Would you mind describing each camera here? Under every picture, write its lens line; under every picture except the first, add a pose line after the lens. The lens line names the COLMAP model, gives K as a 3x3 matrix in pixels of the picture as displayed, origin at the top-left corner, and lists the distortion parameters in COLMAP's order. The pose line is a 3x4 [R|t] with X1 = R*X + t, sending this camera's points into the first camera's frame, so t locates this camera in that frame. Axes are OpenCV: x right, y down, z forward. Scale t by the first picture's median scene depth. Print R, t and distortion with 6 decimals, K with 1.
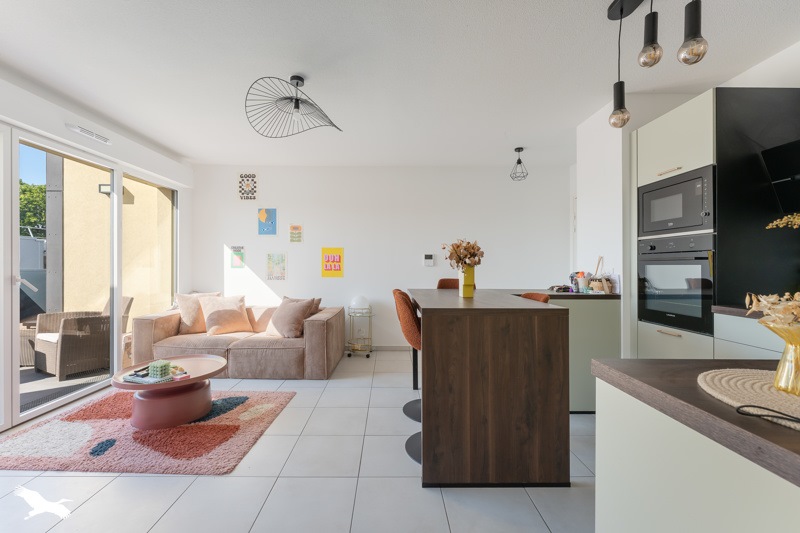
lens RADIAL K [[345.3, 0, 400.0], [0, 345.3, 266.5], [0, 0, 1]] dist [-0.001696, -0.000172]
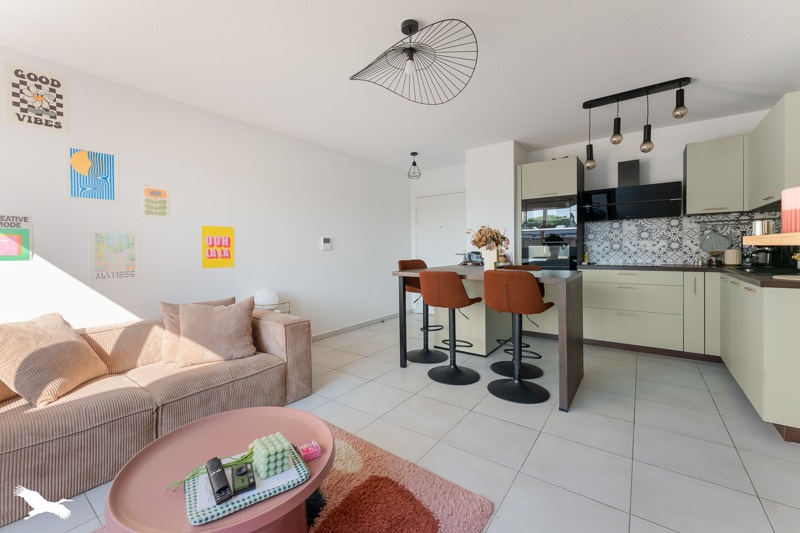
lens RADIAL K [[325.2, 0, 400.8], [0, 325.2, 246.0], [0, 0, 1]] dist [0.011529, -0.000054]
pose [[0.602402, -0.005863, 0.798171, -0.510304], [0.019452, 0.999784, -0.007337, -0.001912], [-0.797956, 0.019946, 0.602386, 0.286875]]
